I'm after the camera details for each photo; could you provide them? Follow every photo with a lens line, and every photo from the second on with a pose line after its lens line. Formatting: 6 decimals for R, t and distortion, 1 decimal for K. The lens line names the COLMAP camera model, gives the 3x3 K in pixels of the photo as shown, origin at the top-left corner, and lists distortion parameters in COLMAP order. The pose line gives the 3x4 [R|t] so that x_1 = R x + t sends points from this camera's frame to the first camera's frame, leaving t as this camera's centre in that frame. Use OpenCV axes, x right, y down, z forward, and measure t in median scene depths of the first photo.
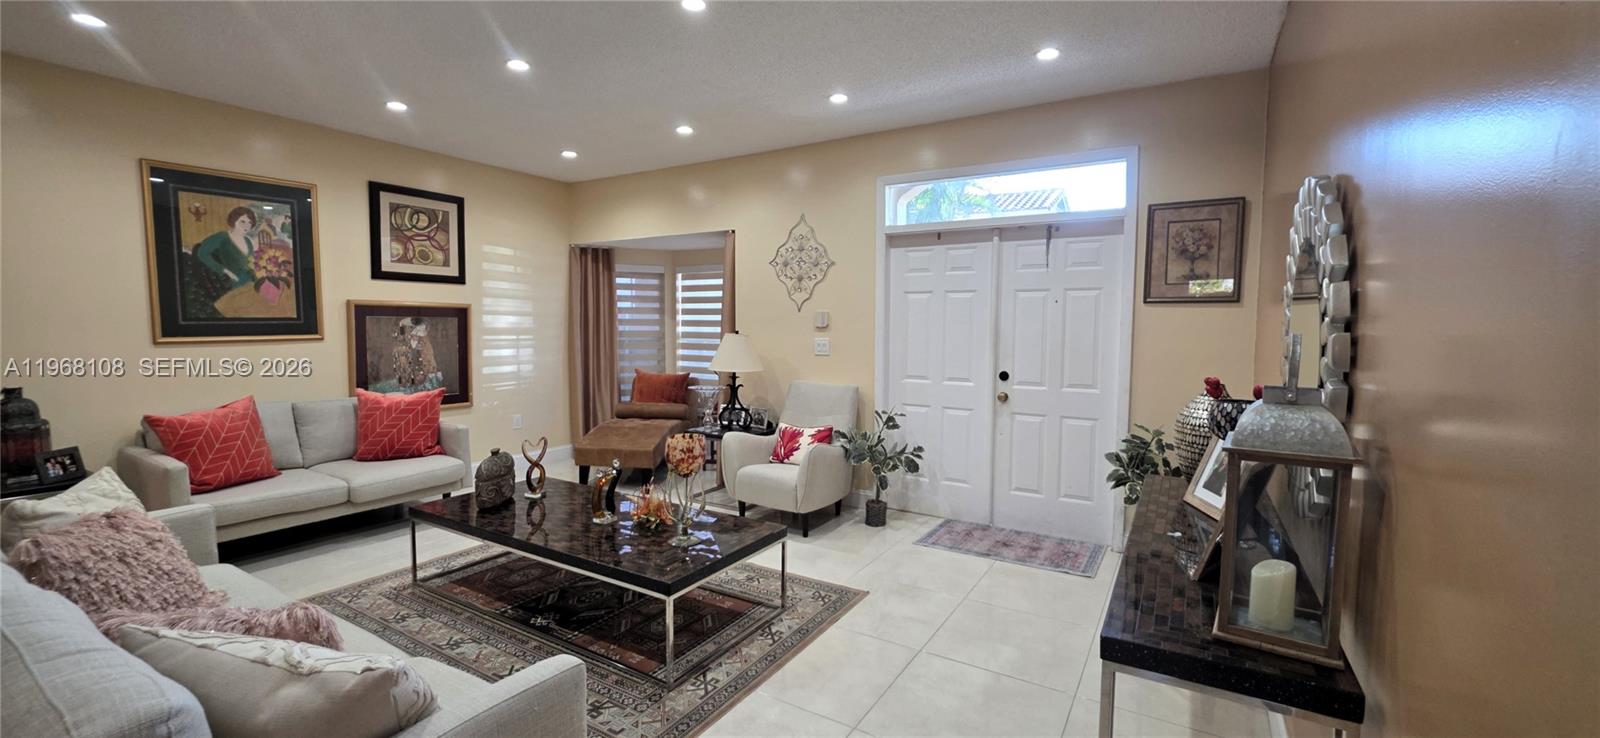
lens RADIAL K [[640.9, 0, 803.2], [0, 640.9, 366.6], [0, 0, 1]] dist [-0.001683, -0.000124]
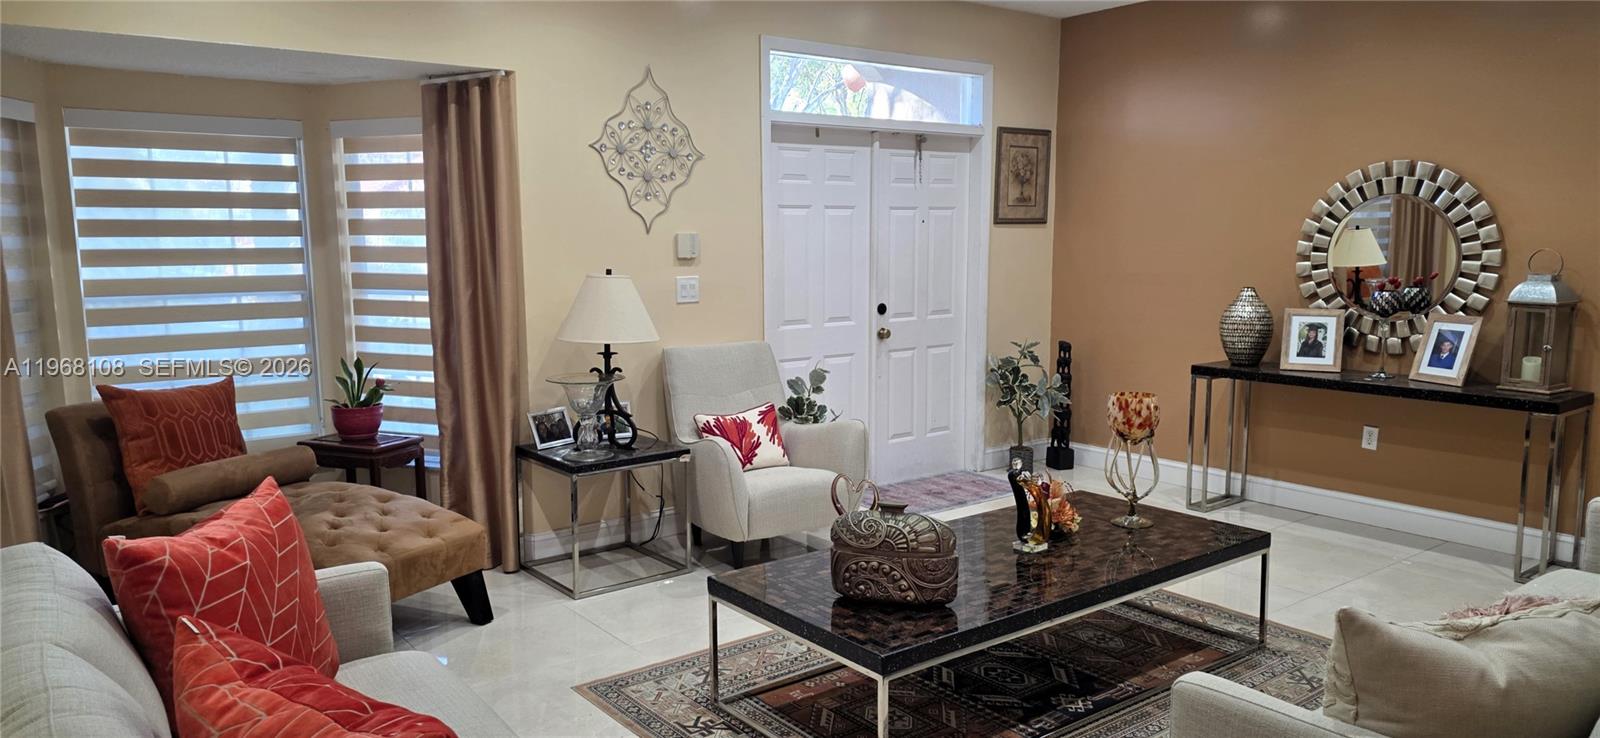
lens RADIAL K [[1041.4, 0, 796.3], [0, 1041.4, 391.2], [0, 0, 1]] dist [0.054182, -0.000447]
pose [[0.374496, -0.145783, 0.915696, -1.009715], [0.074736, 0.989096, 0.126903, -0.061226], [-0.924212, 0.020911, 0.381308, 0.577479]]
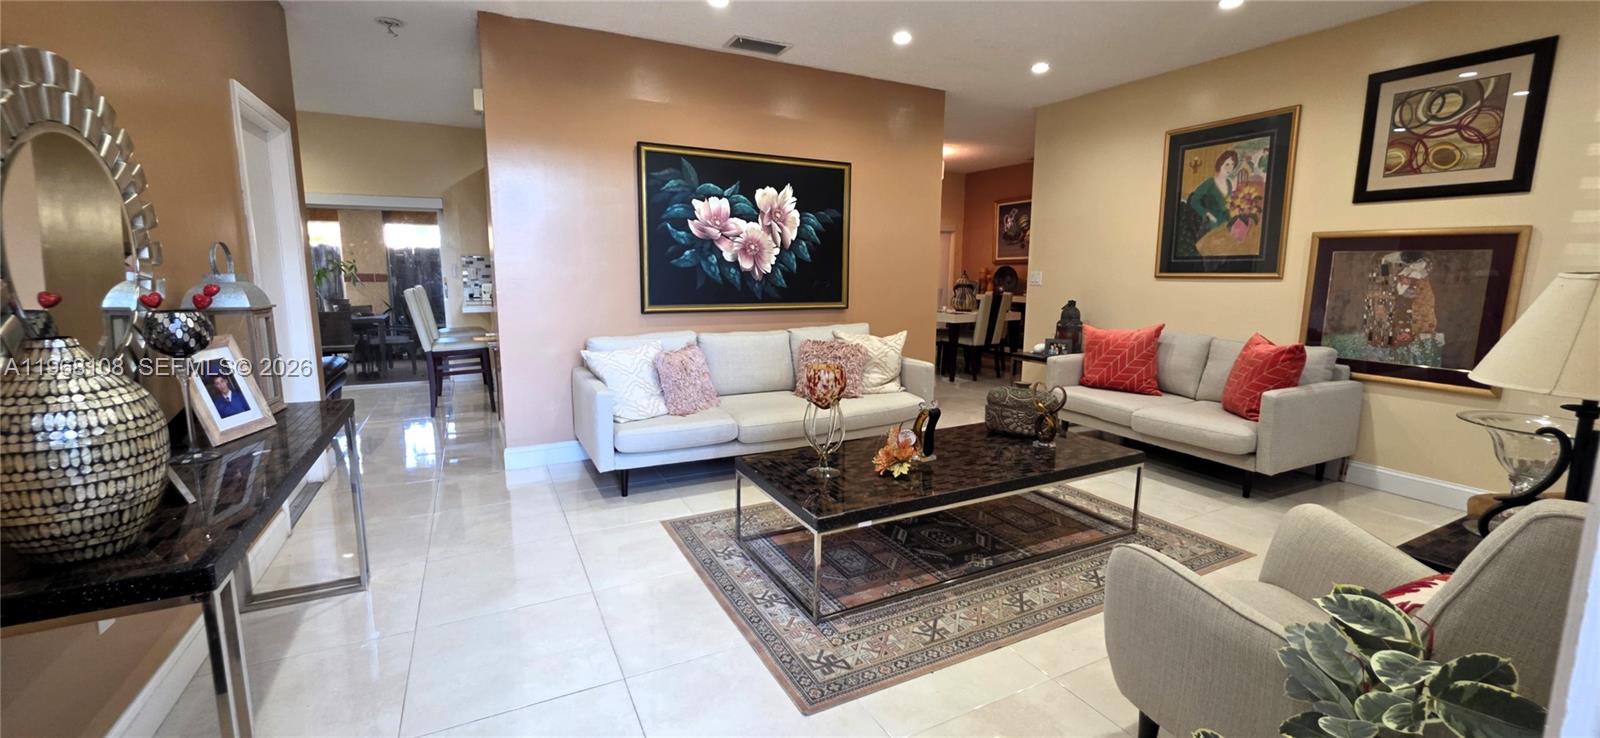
lens RADIAL K [[640.9, 0, 803.2], [0, 640.9, 366.6], [0, 0, 1]] dist [-0.001683, -0.000124]
pose [[-0.523528, 0.118367, -0.843746, 0.413730], [-0.070125, 0.980956, 0.181127, -0.038328], [0.849118, 0.153993, -0.505258, 0.942398]]
